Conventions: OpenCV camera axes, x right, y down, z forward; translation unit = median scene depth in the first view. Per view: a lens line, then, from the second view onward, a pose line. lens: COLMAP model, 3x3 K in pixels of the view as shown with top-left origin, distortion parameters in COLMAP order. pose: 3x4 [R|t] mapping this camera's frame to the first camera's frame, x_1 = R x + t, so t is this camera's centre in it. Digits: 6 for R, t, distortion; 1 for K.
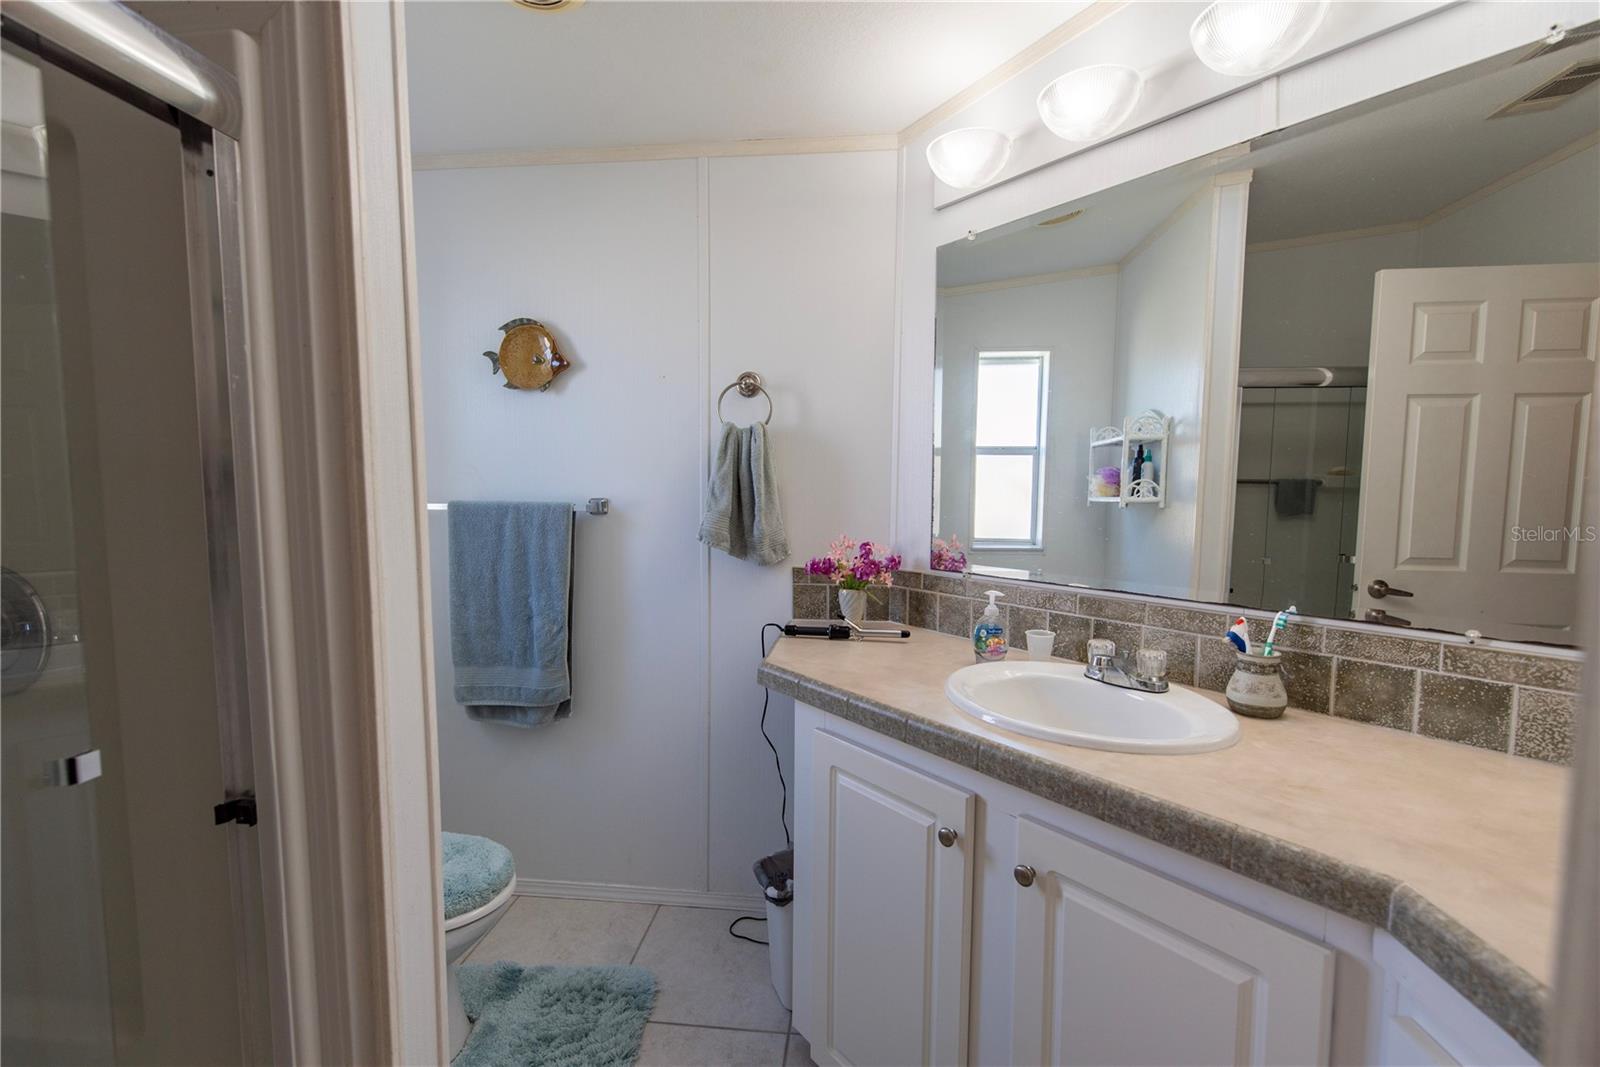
lens RADIAL K [[688.1, 0, 803.2], [0, 688.1, 537.8], [0, 0, 1]] dist [0.000343, 0.000296]
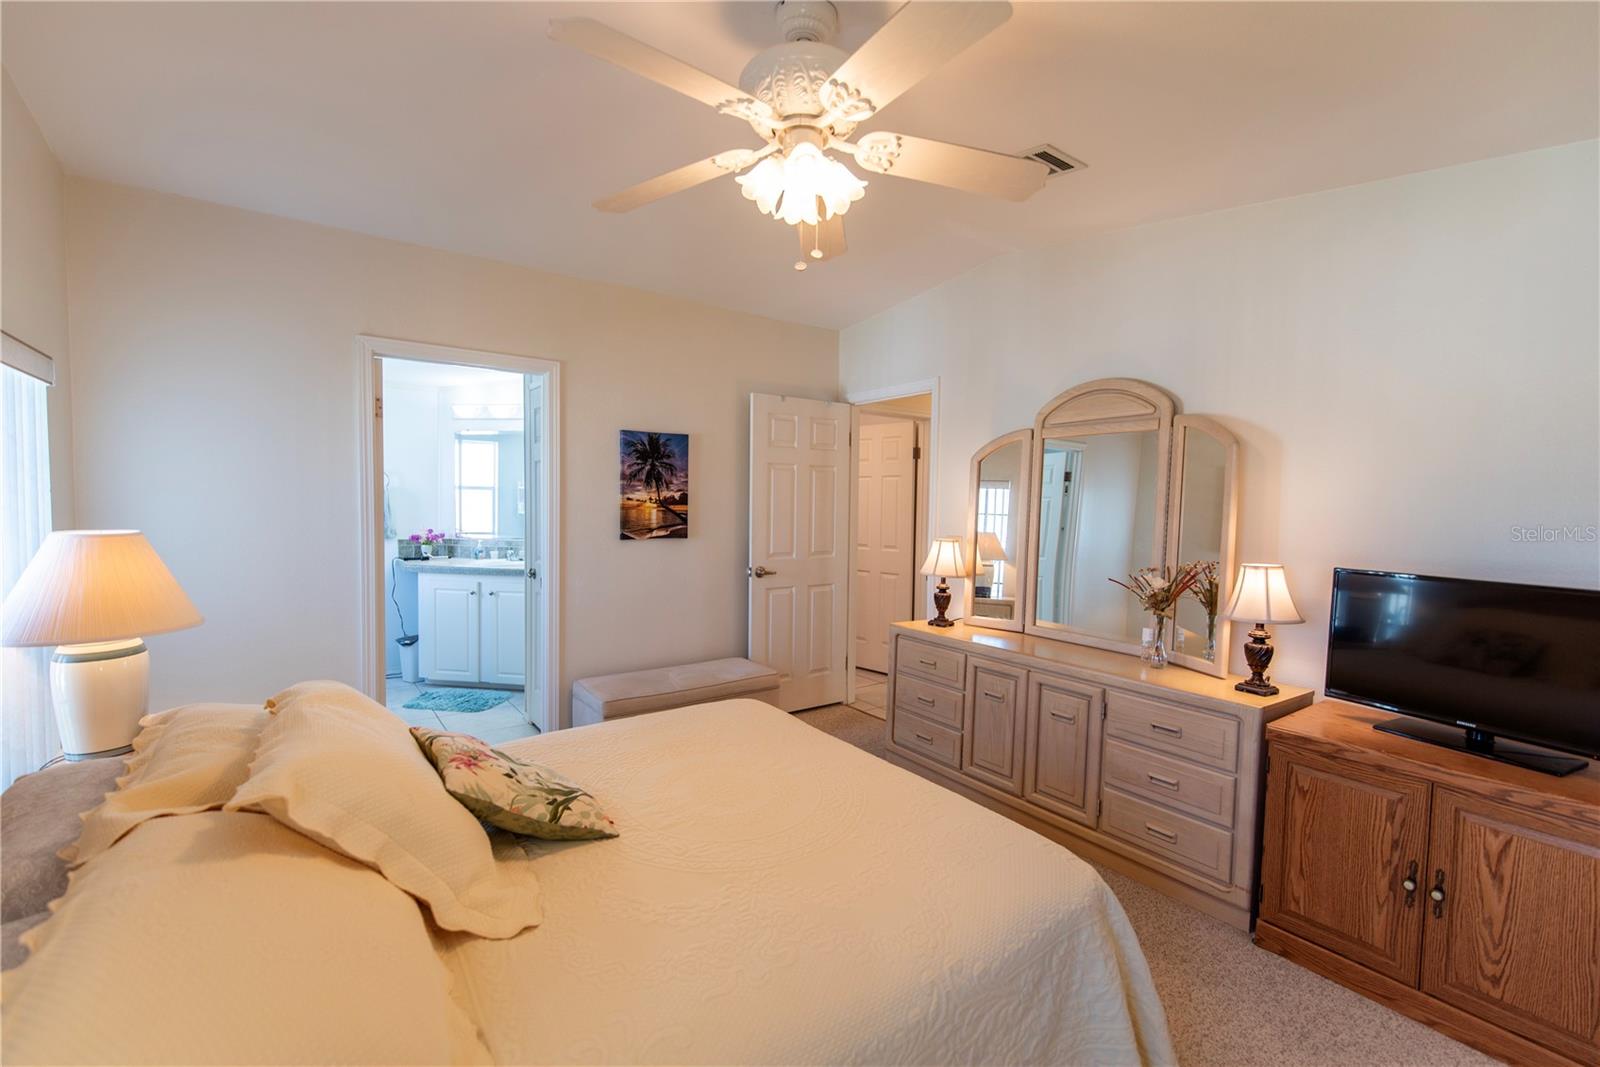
lens RADIAL K [[688.1, 0, 803.2], [0, 688.1, 537.8], [0, 0, 1]] dist [0.000343, 0.000296]
pose [[0.738699, -0.021815, 0.673683, -0.706750], [0.032441, 0.999469, -0.003207, 0.105575], [-0.673254, 0.024224, 0.739014, -2.196385]]
